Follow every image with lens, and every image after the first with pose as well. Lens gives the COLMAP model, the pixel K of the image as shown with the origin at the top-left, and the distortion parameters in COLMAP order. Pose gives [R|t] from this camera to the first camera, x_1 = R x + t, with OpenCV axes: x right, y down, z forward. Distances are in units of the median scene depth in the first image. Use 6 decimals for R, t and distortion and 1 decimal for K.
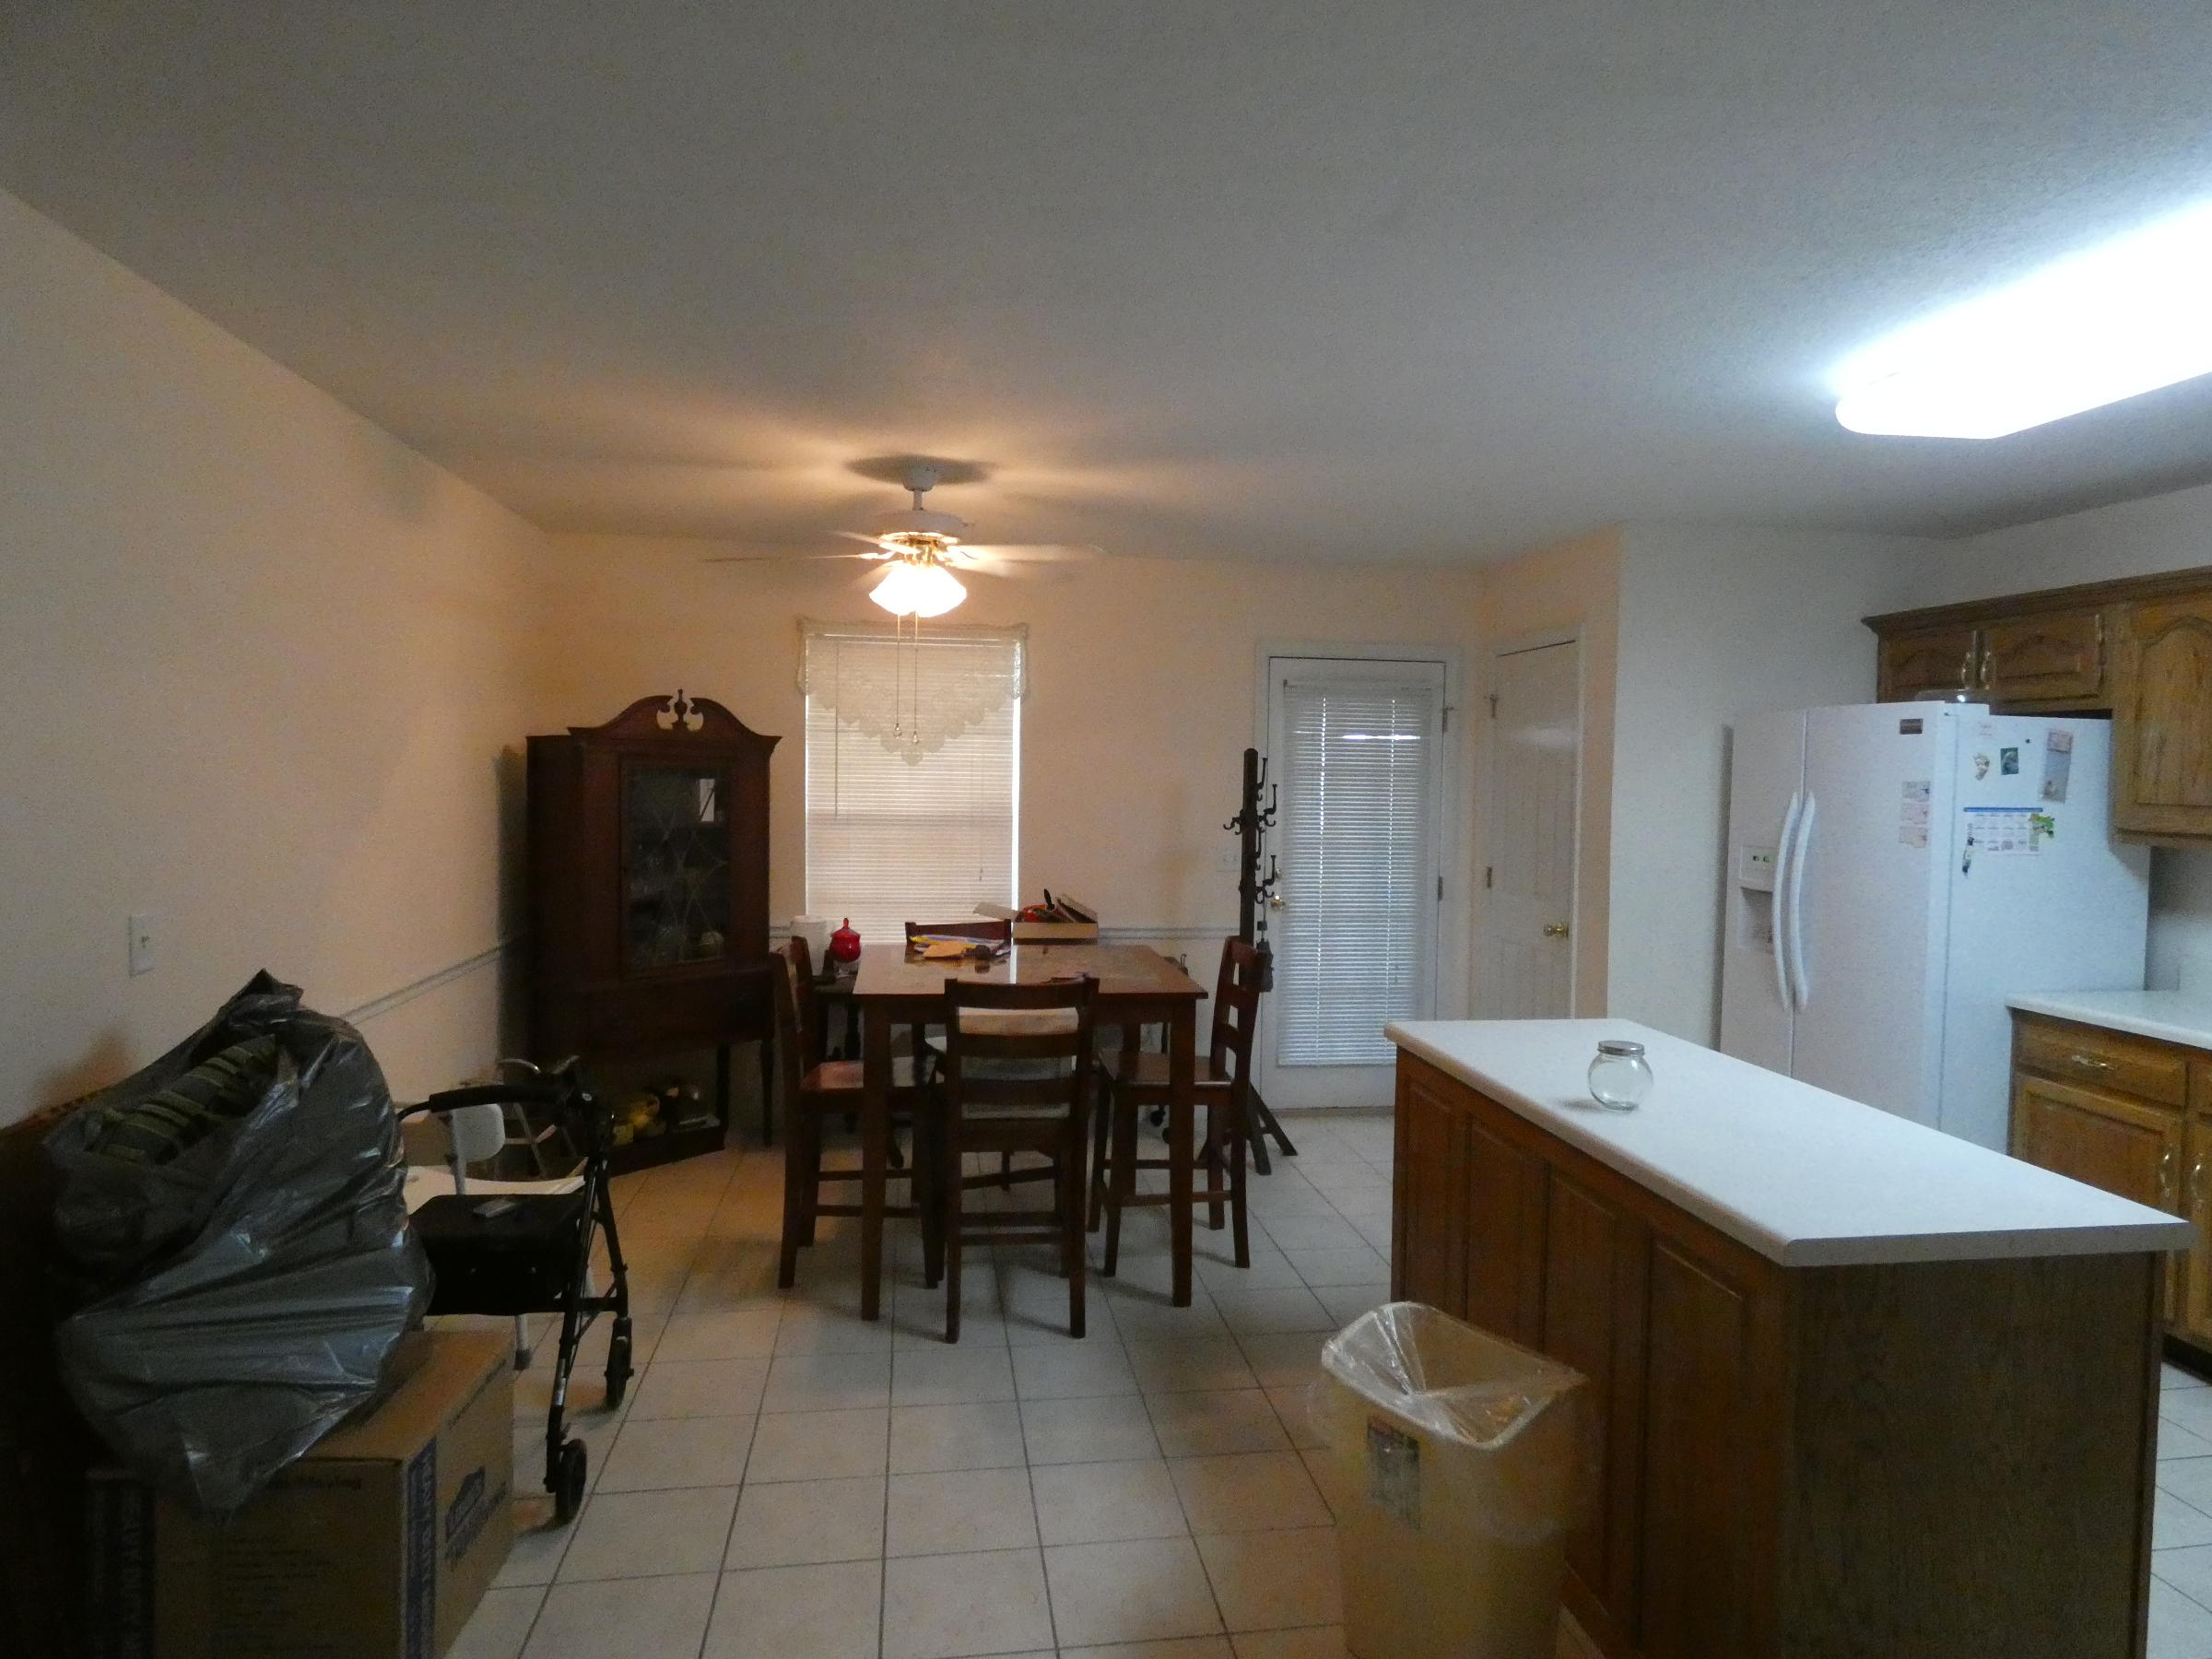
lens RADIAL K [[1347.5, 0, 1105.4], [0, 1347.5, 826.5], [0, 0, 1]] dist [-0.003904, 0.003854]
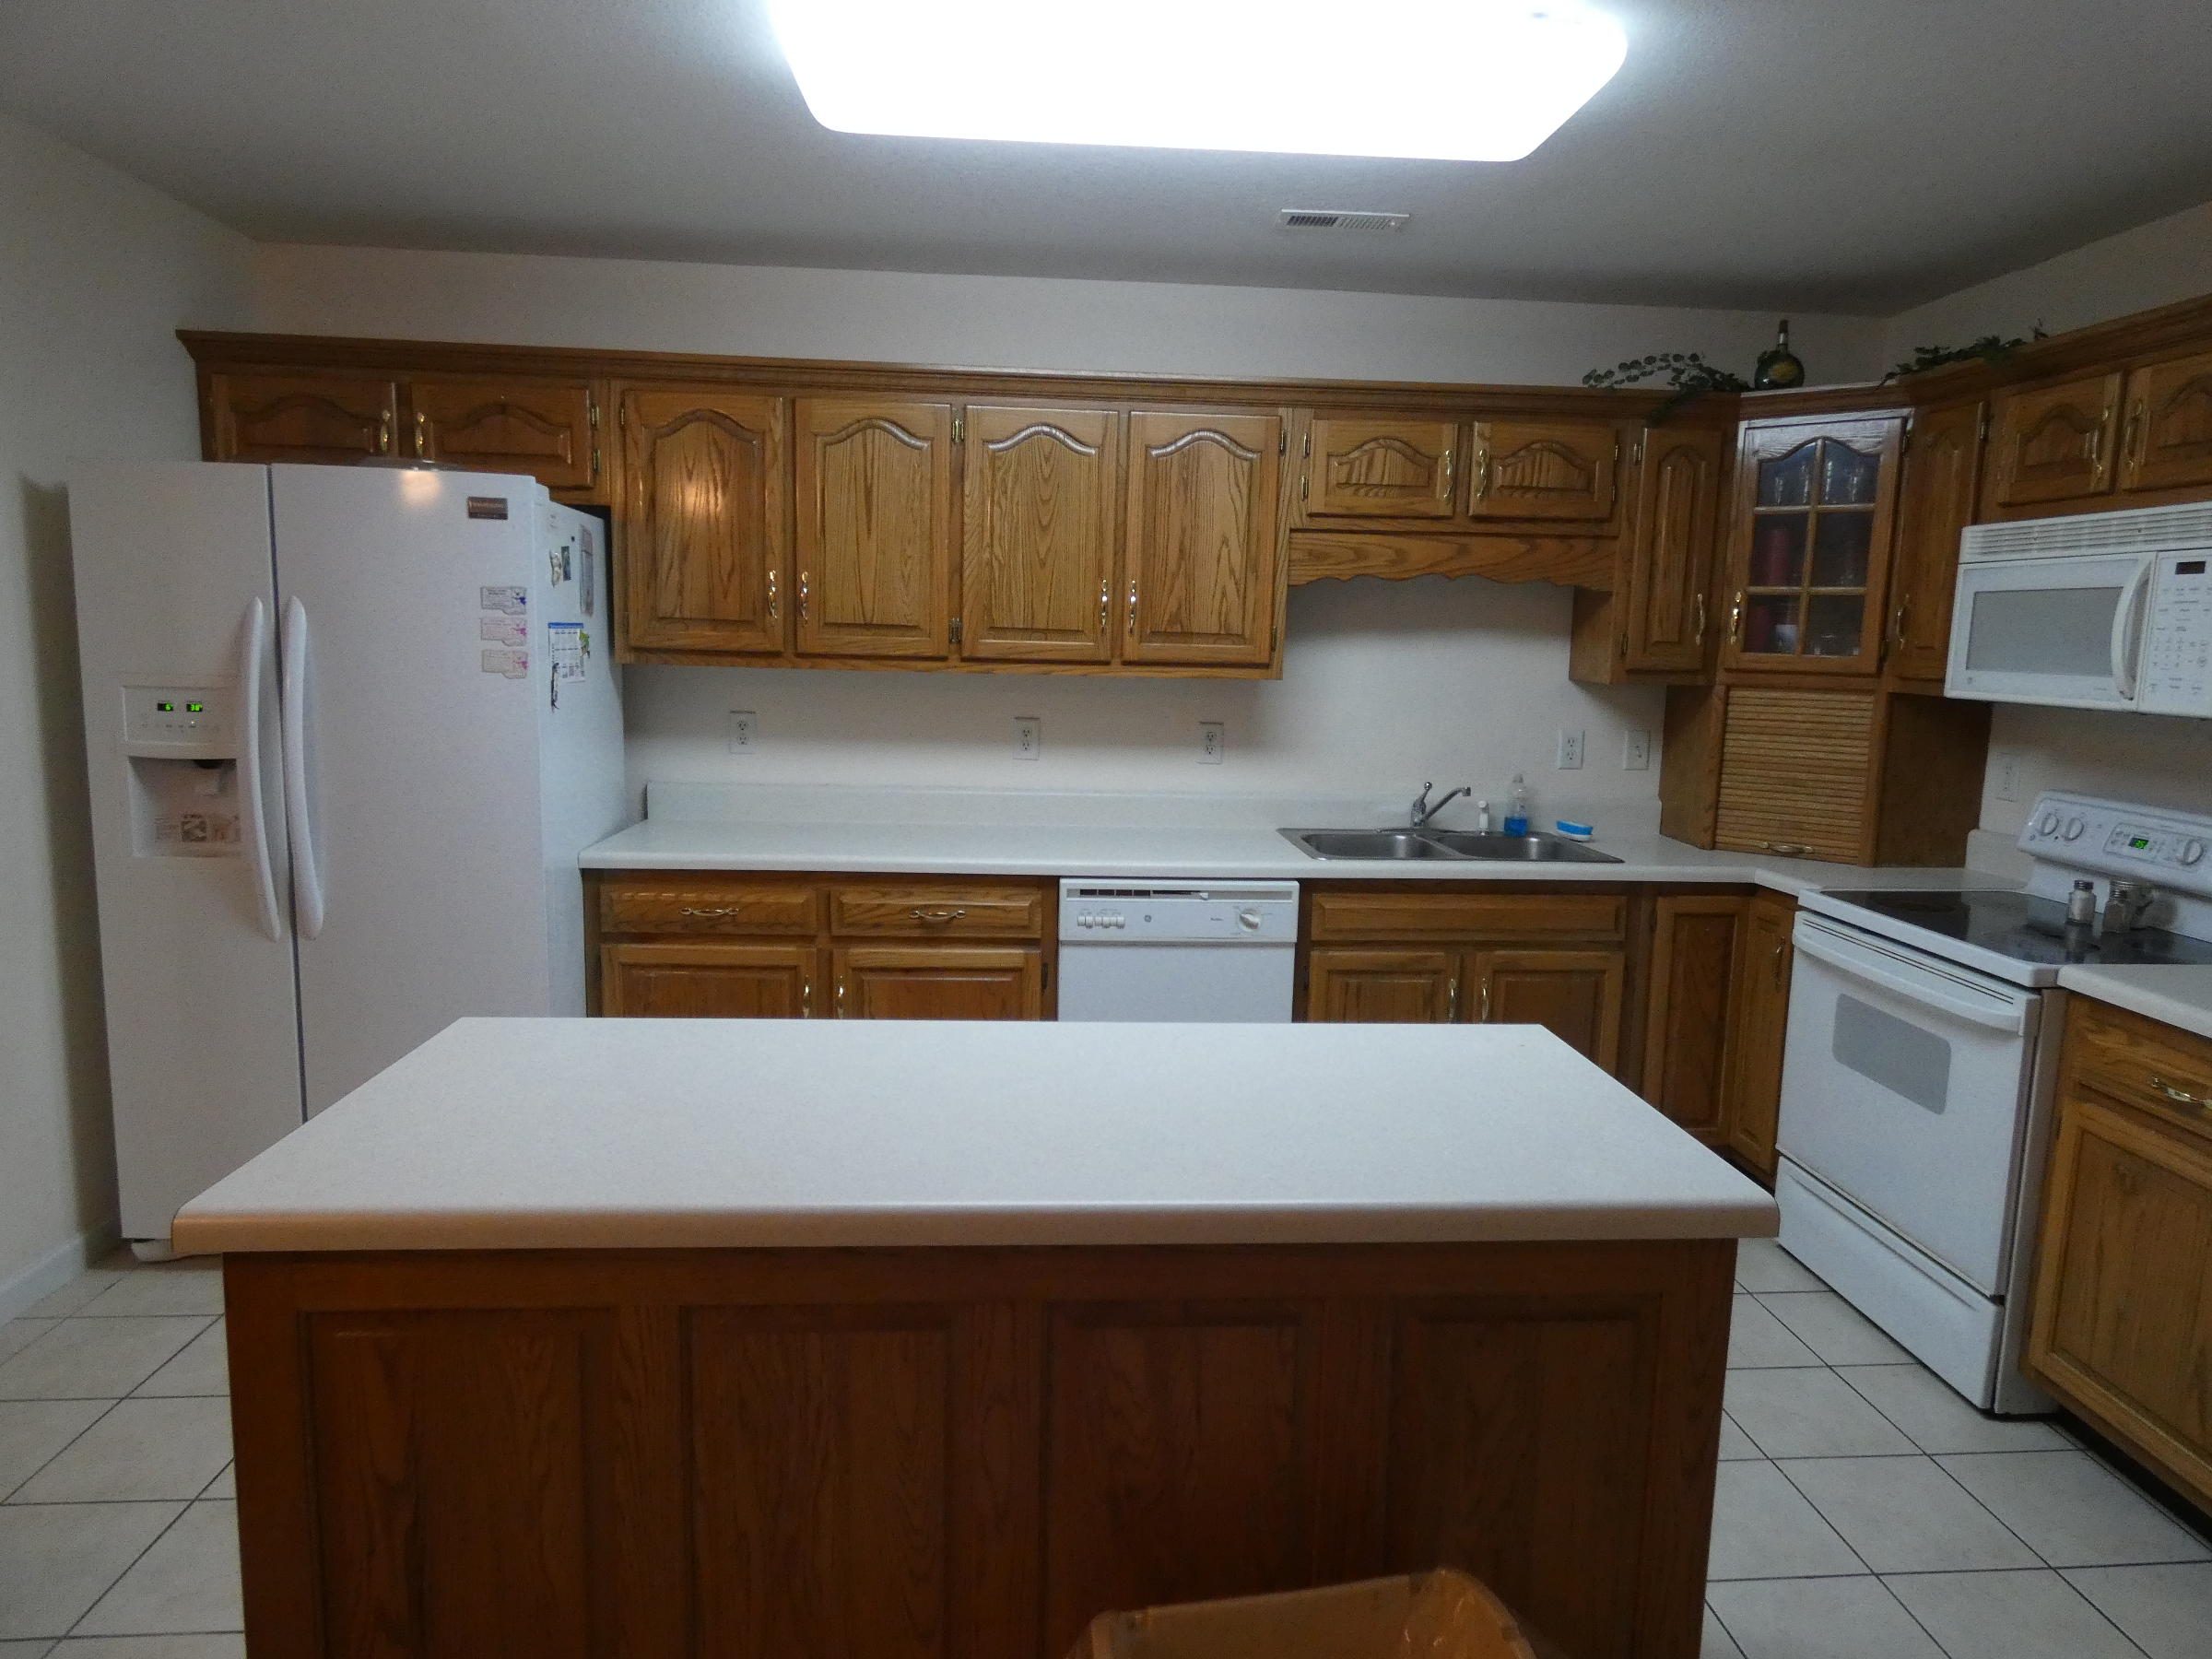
lens RADIAL K [[1347.5, 0, 1094.7], [0, 1347.5, 832.1], [0, 0, 1]] dist [-0.003904, 0.003854]
pose [[0.082736, -0.157424, 0.984059, -0.106339], [0.012515, 0.987531, 0.156927, -0.012402], [-0.996493, -0.000668, 0.083674, 0.613142]]
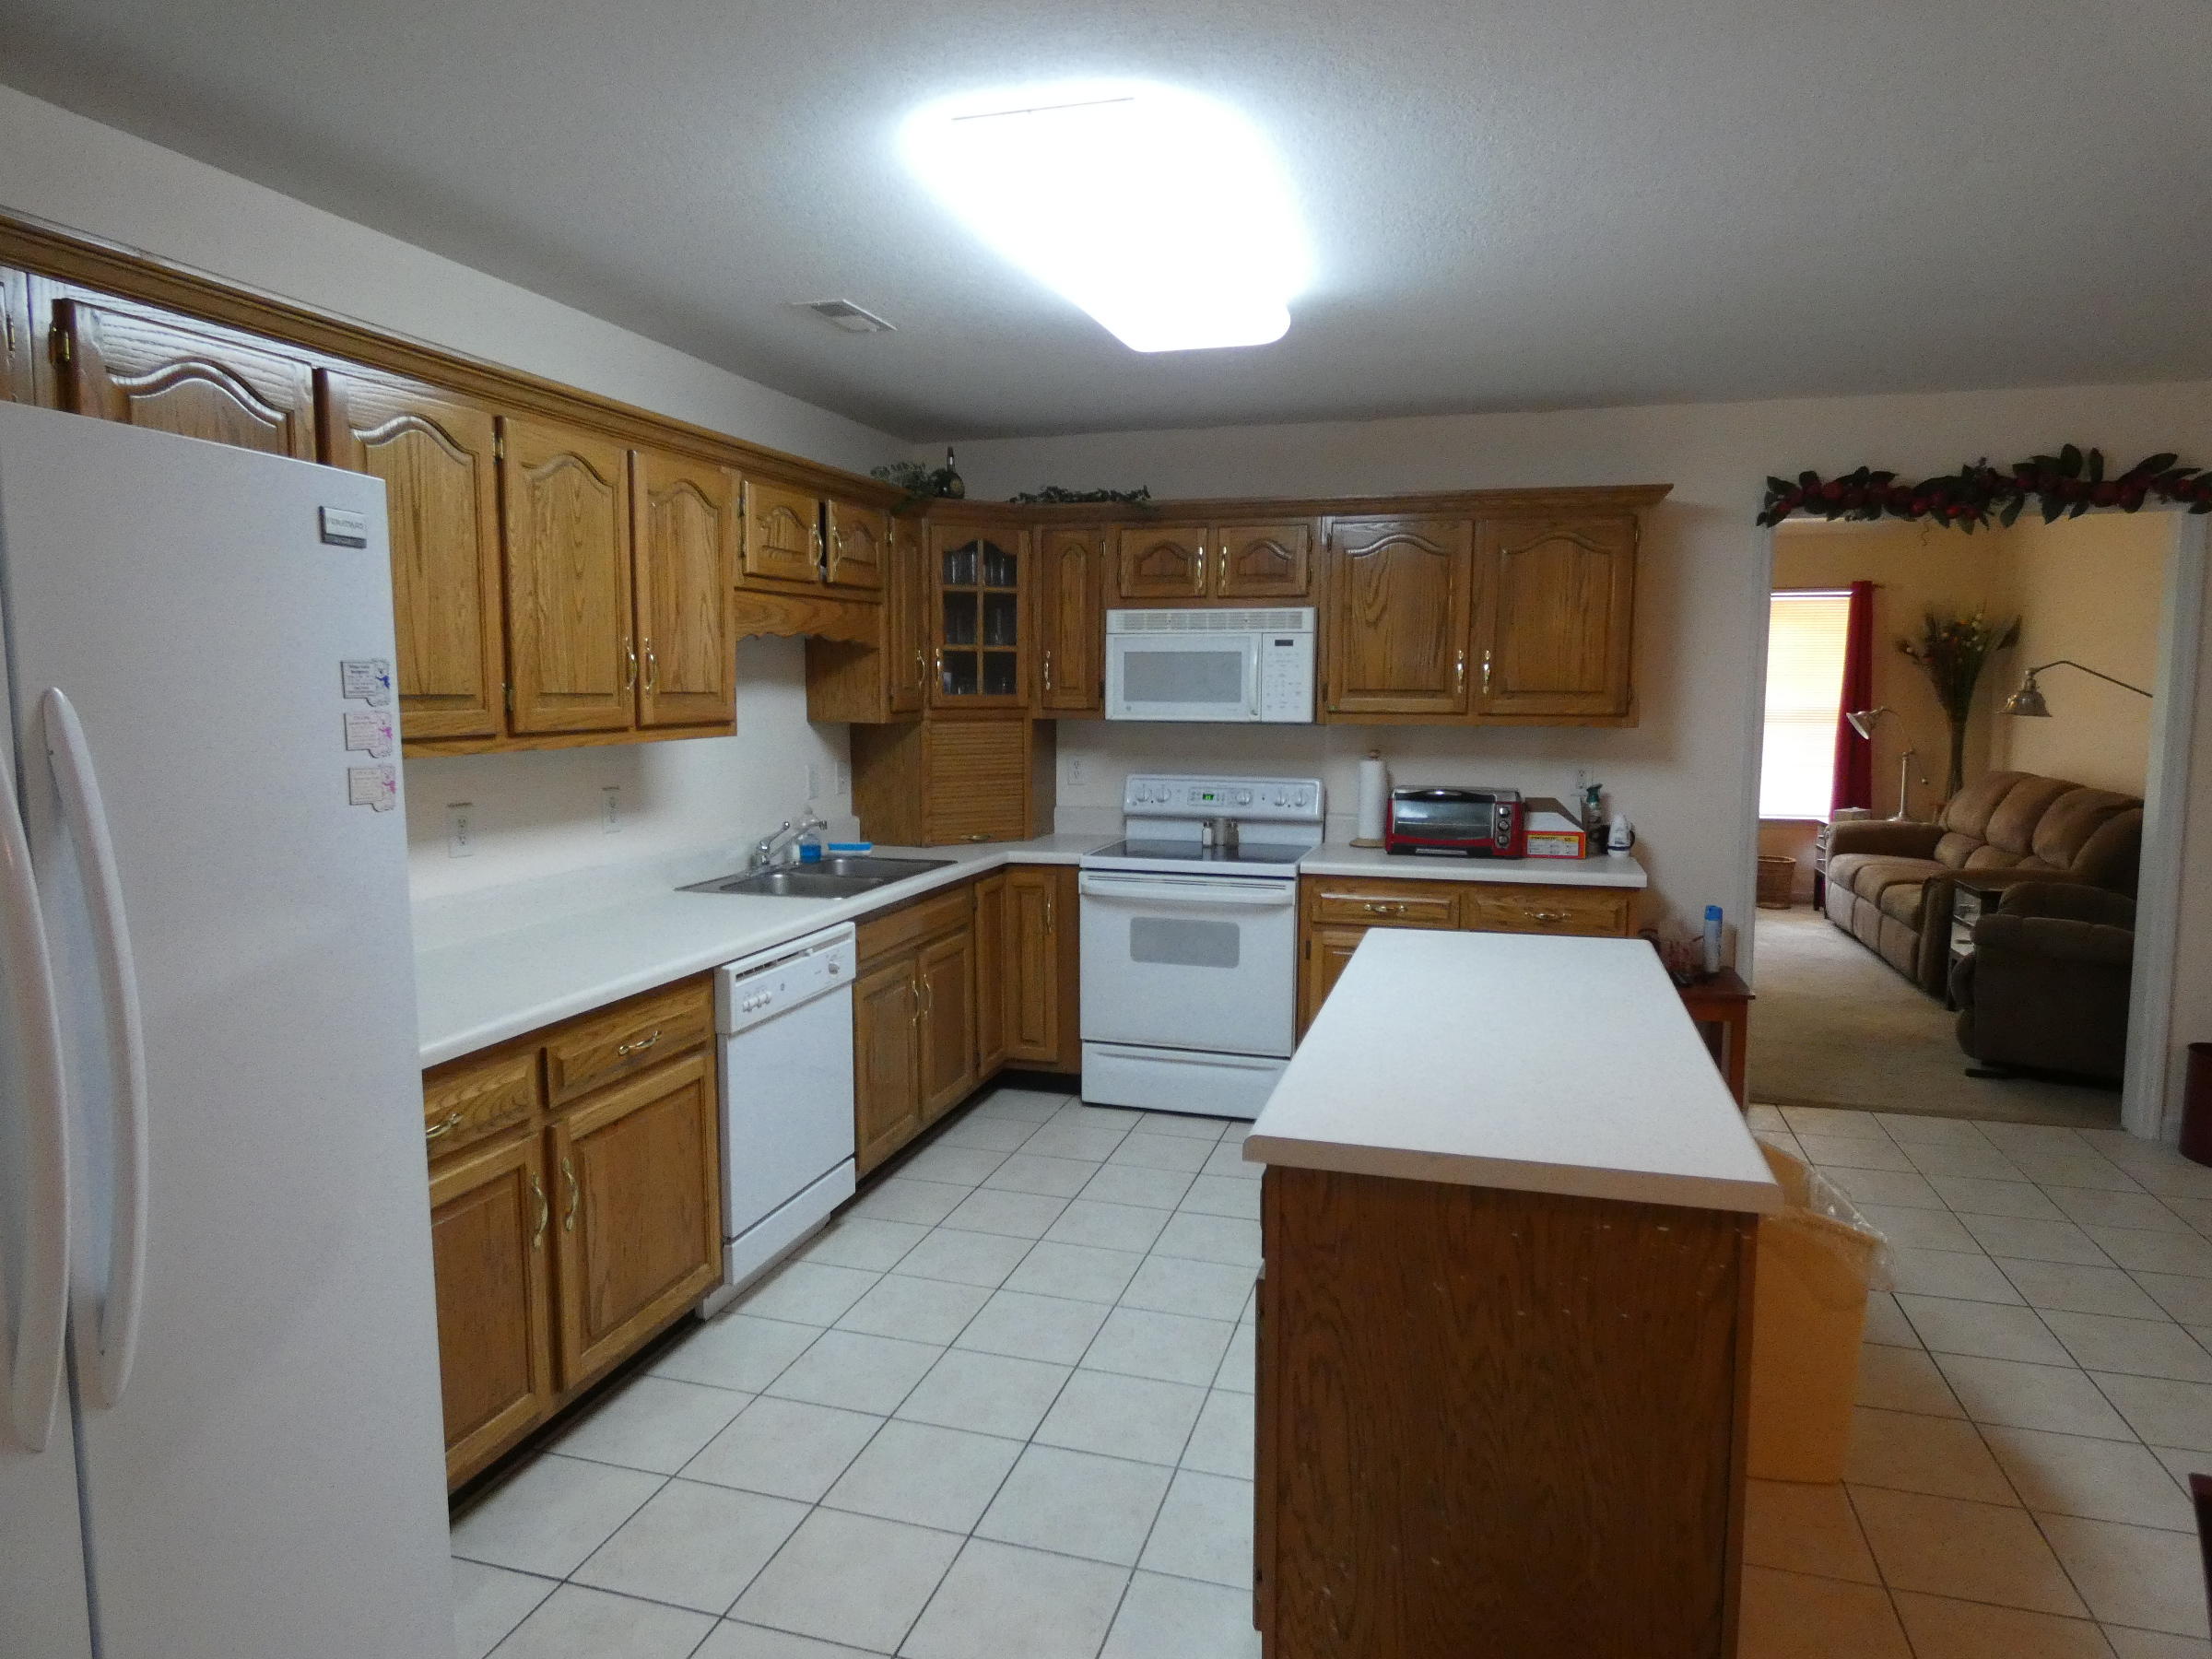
lens RADIAL K [[1347.5, 0, 1085.7], [0, 1347.5, 827.9], [0, 0, 1]] dist [-0.003904, 0.003854]
pose [[-0.901976, -0.061215, 0.427425, 0.204571], [0.001917, 0.989322, 0.145733, -0.040317], [-0.431782, 0.132267, -0.892227, 1.276507]]
